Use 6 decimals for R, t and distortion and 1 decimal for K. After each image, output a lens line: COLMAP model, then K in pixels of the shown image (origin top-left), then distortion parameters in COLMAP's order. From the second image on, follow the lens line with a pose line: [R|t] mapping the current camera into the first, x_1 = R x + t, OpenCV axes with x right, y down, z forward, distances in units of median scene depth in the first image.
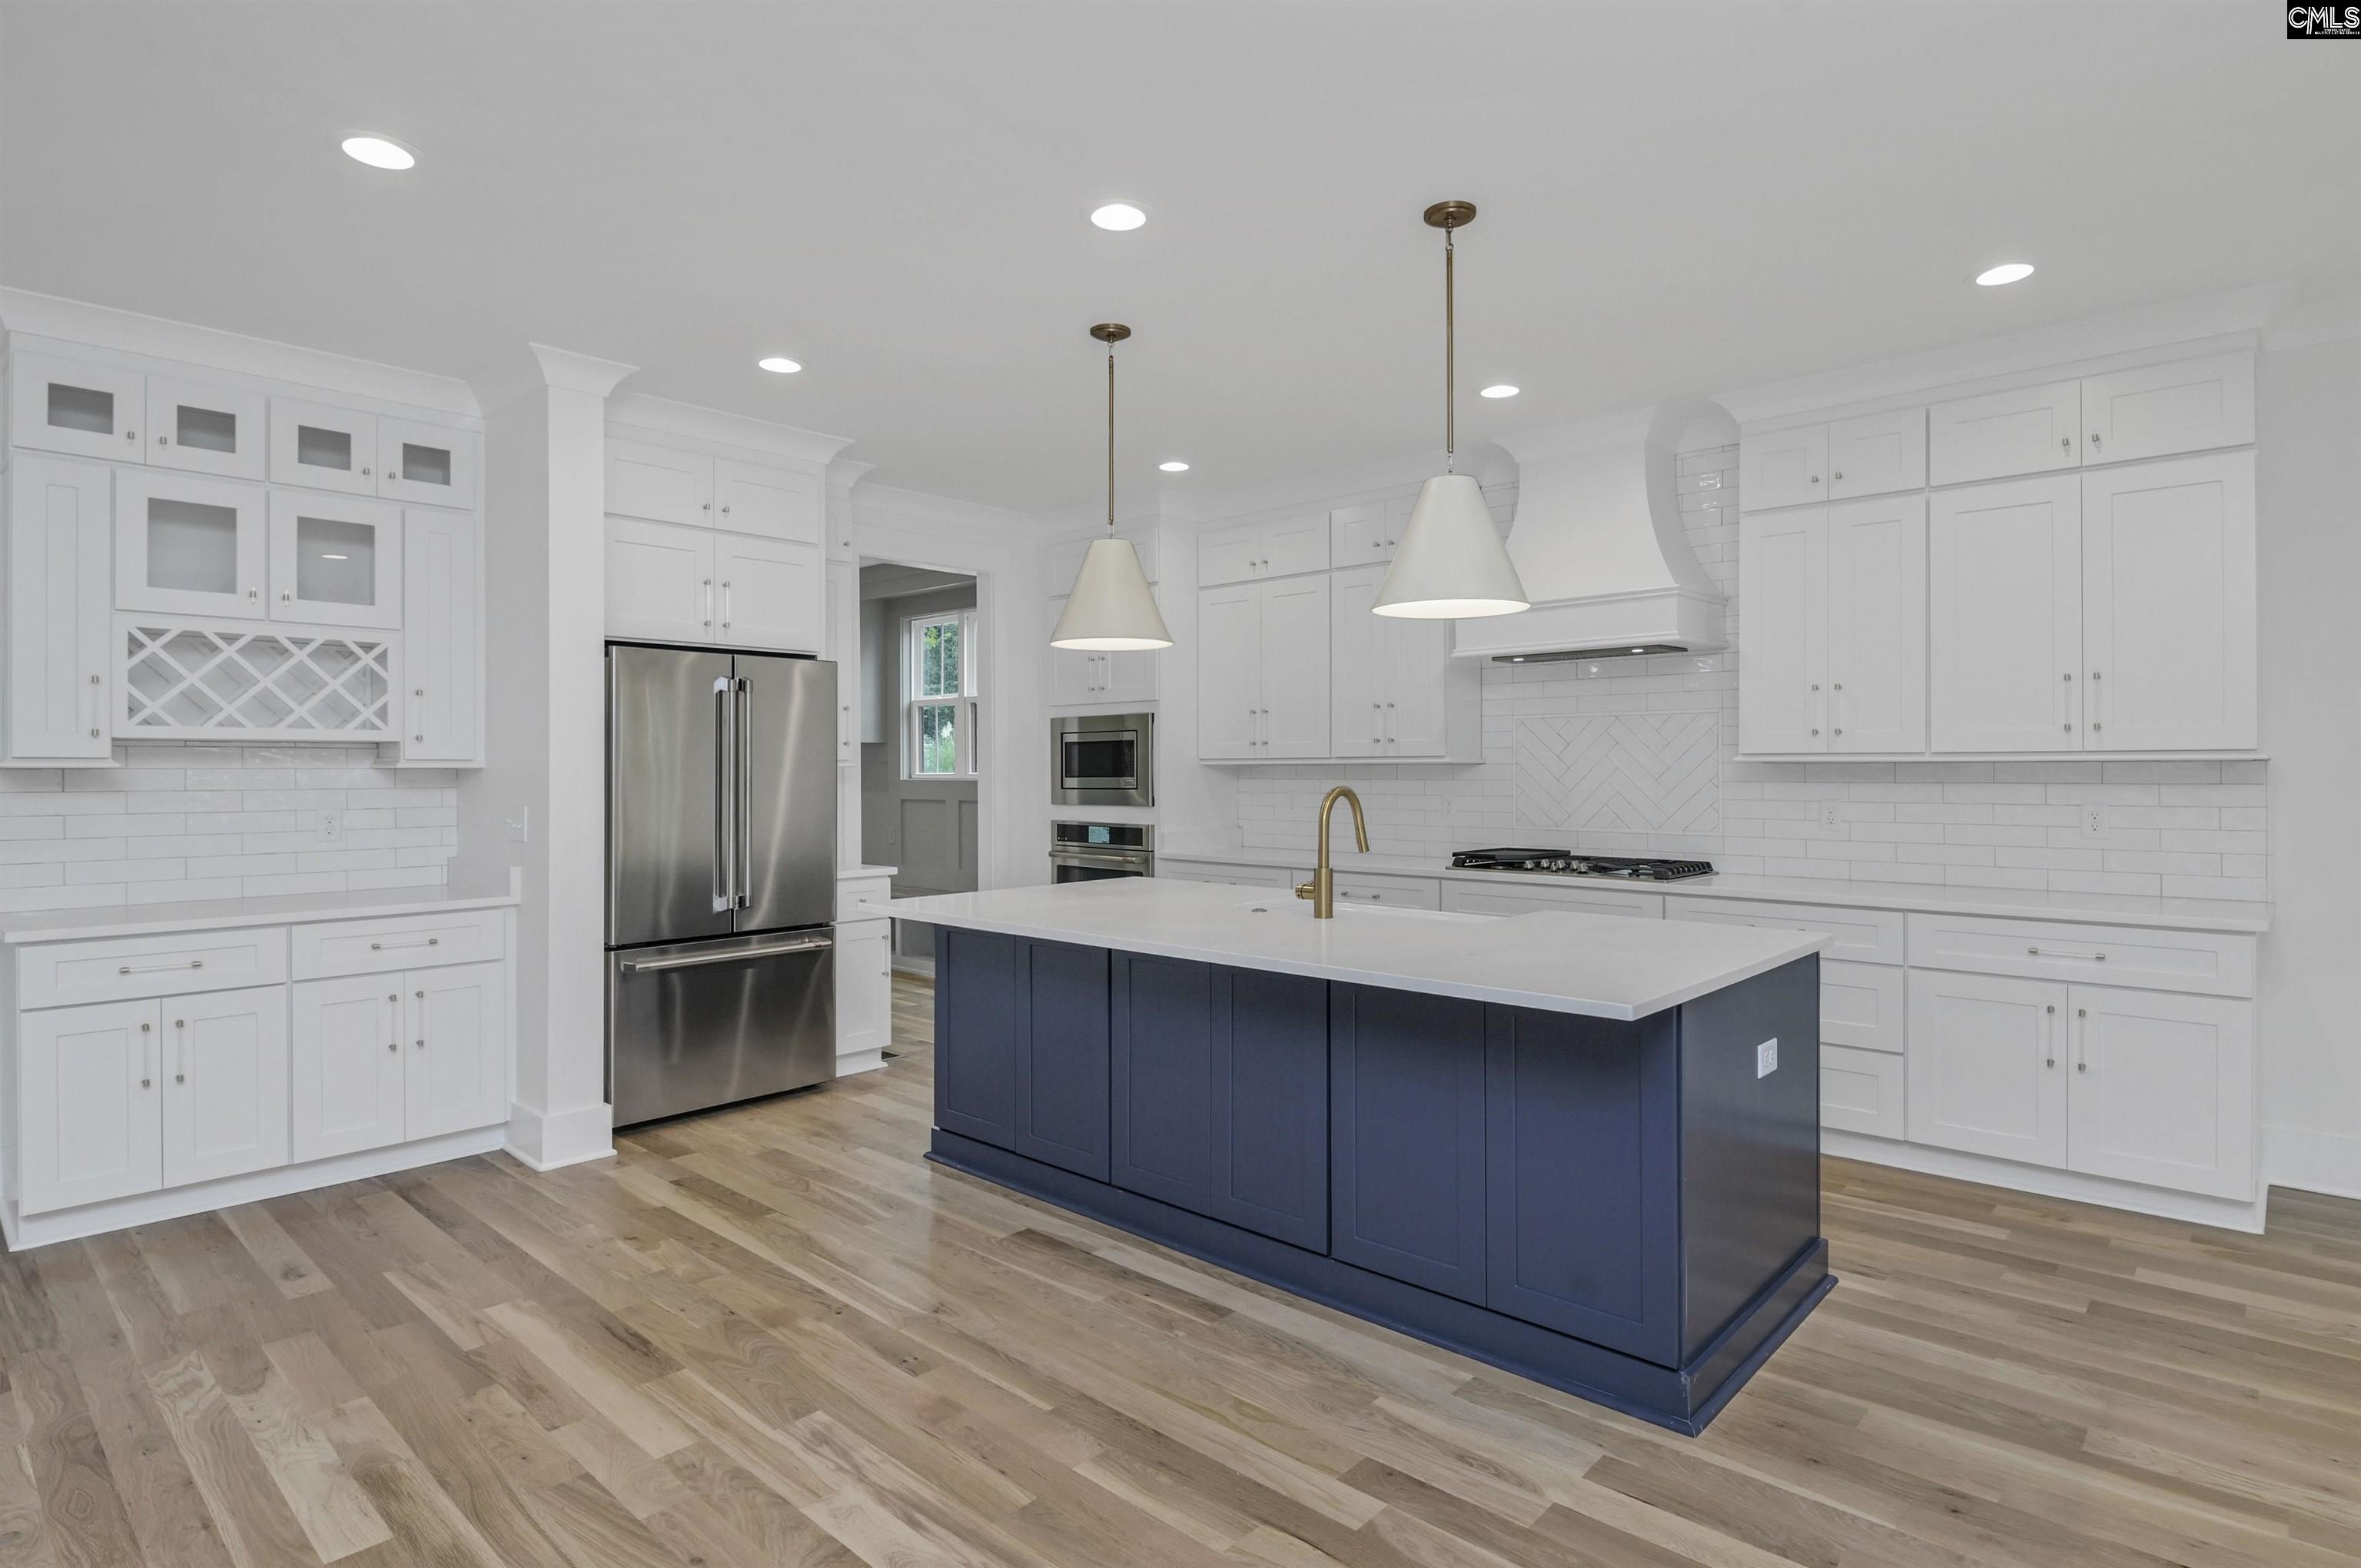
lens RADIAL K [[1201.9, 0, 1168.0], [0, 1201.9, 778.8], [0, 0, 1]] dist [0.010498, -0.012755]
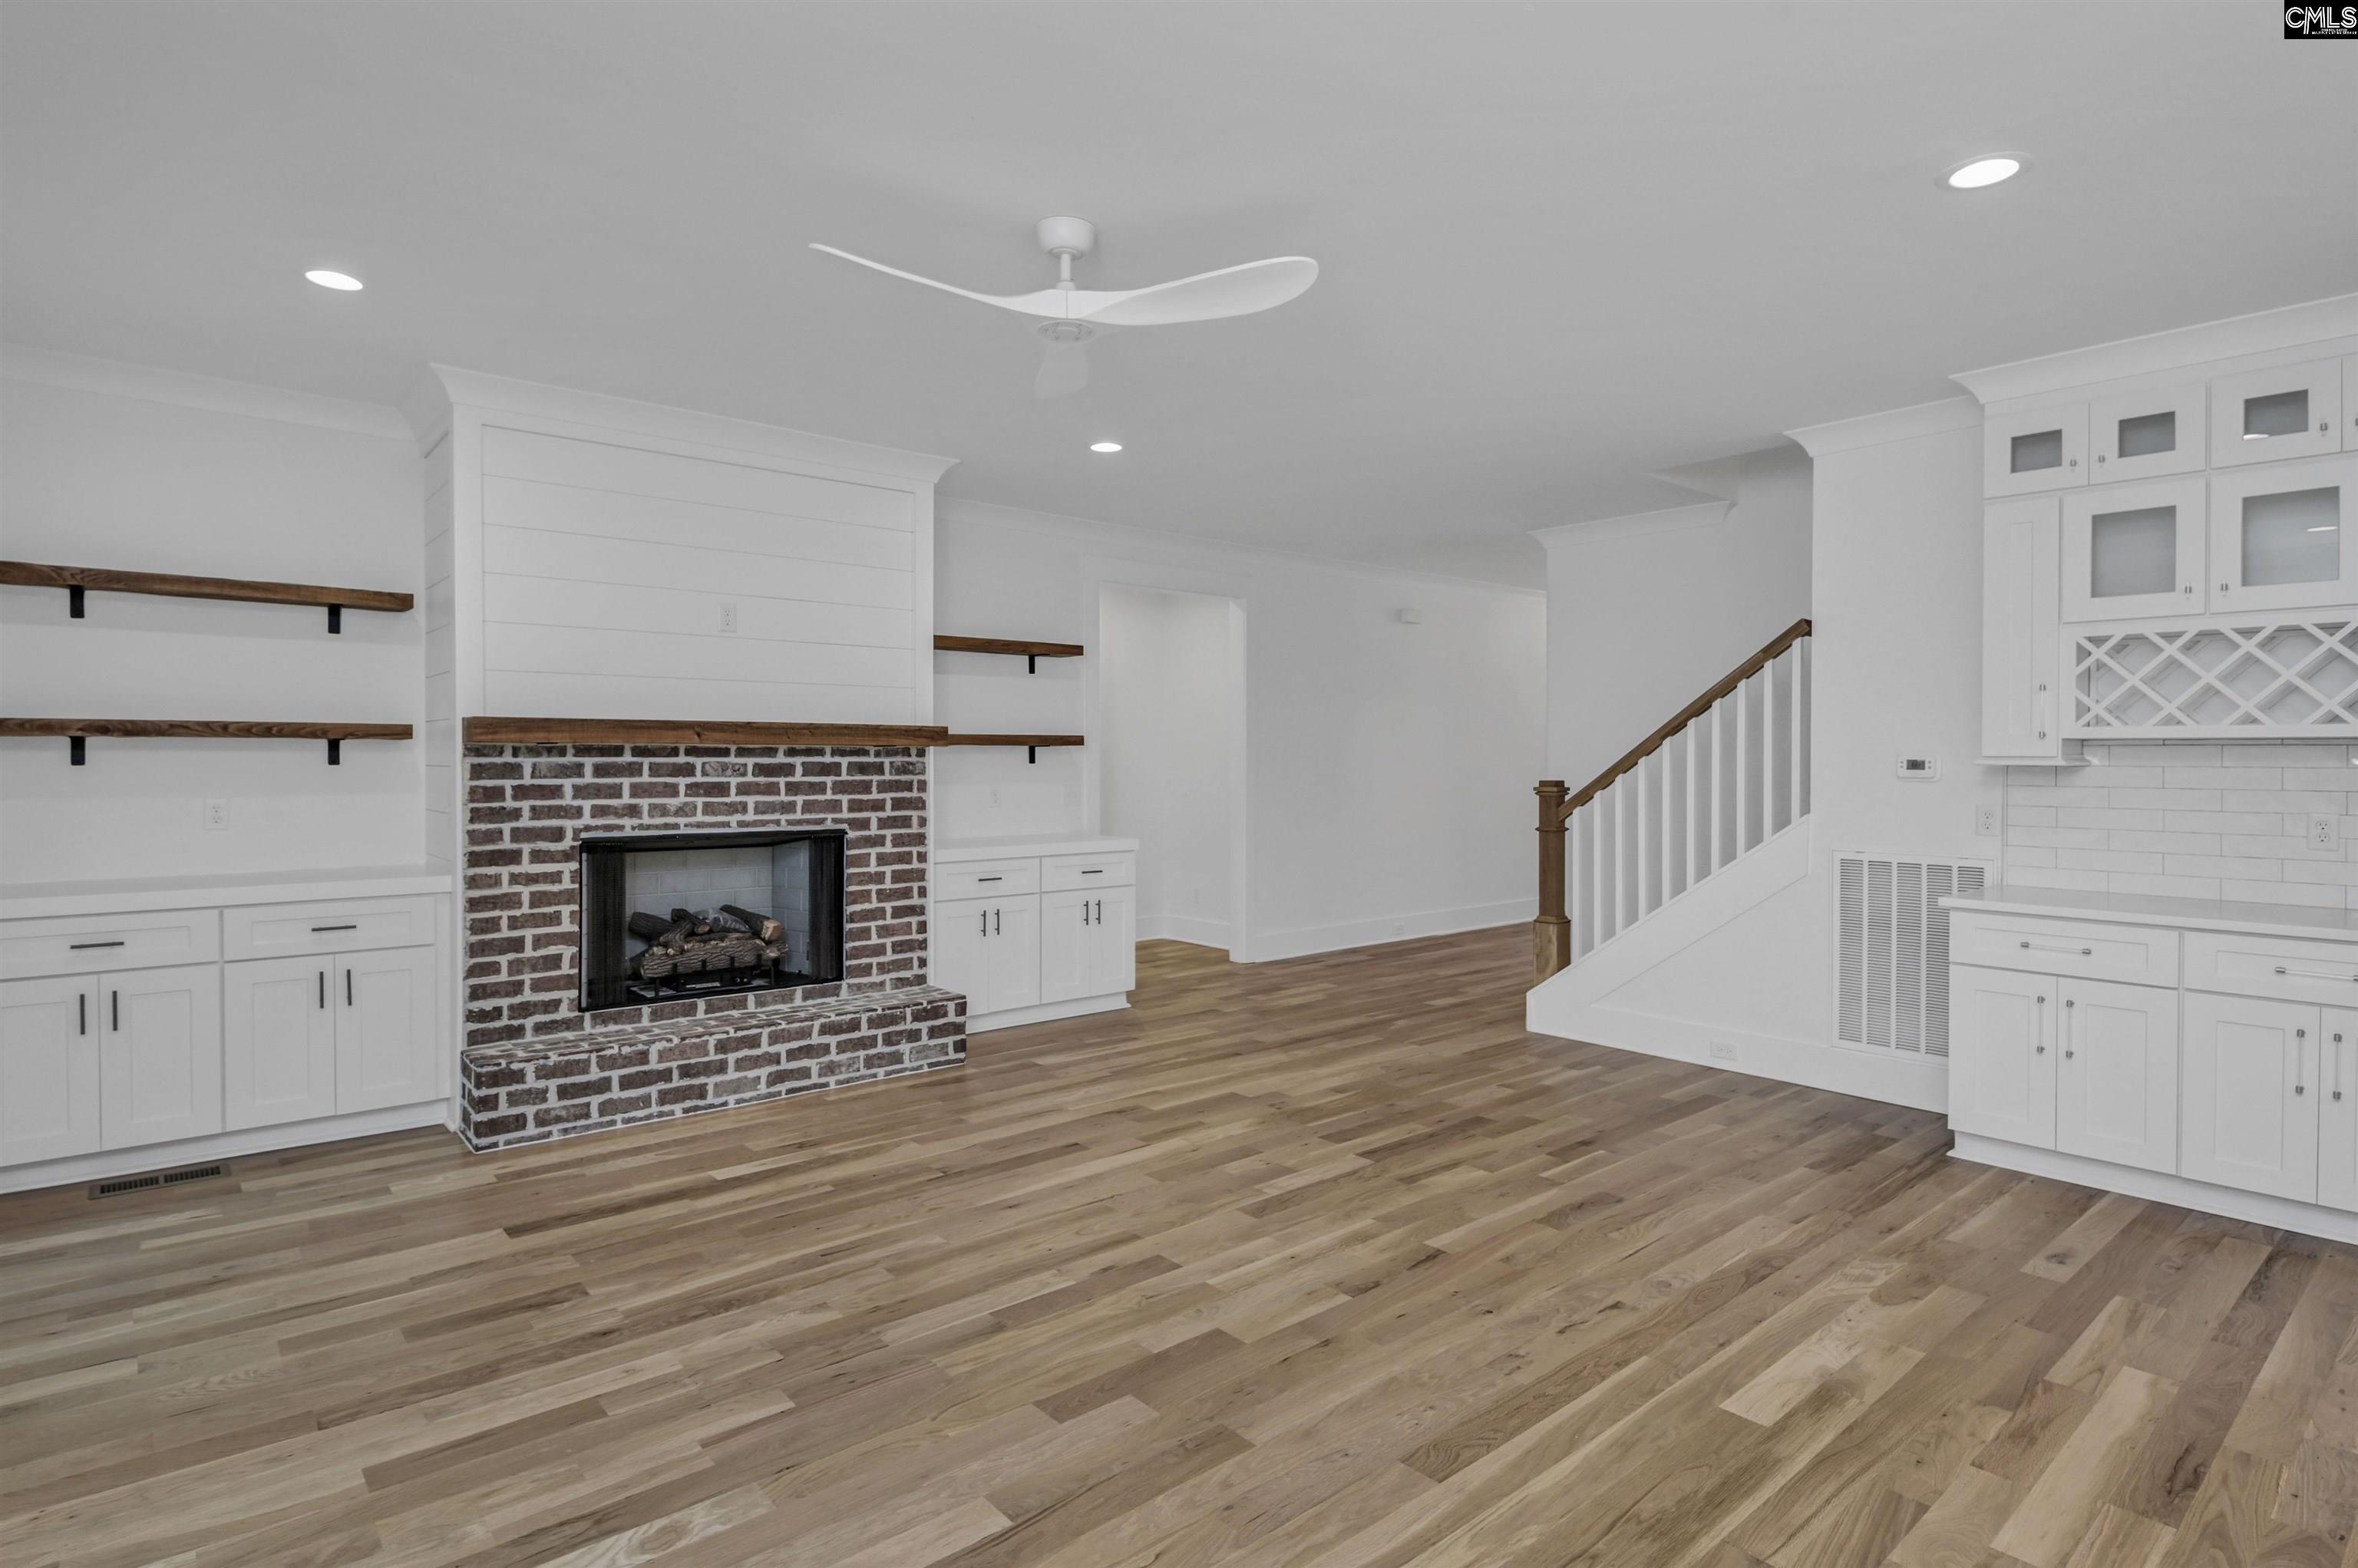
lens RADIAL K [[1200.3, 0, 1177.2], [0, 1200.3, 771.2], [0, 0, 1]] dist [0.010498, -0.012755]
pose [[-0.092961, 0.011810, -0.995600, 0.302334], [-0.015033, 0.999799, 0.013264, -0.005538], [0.995556, 0.016200, -0.092764, 0.285932]]
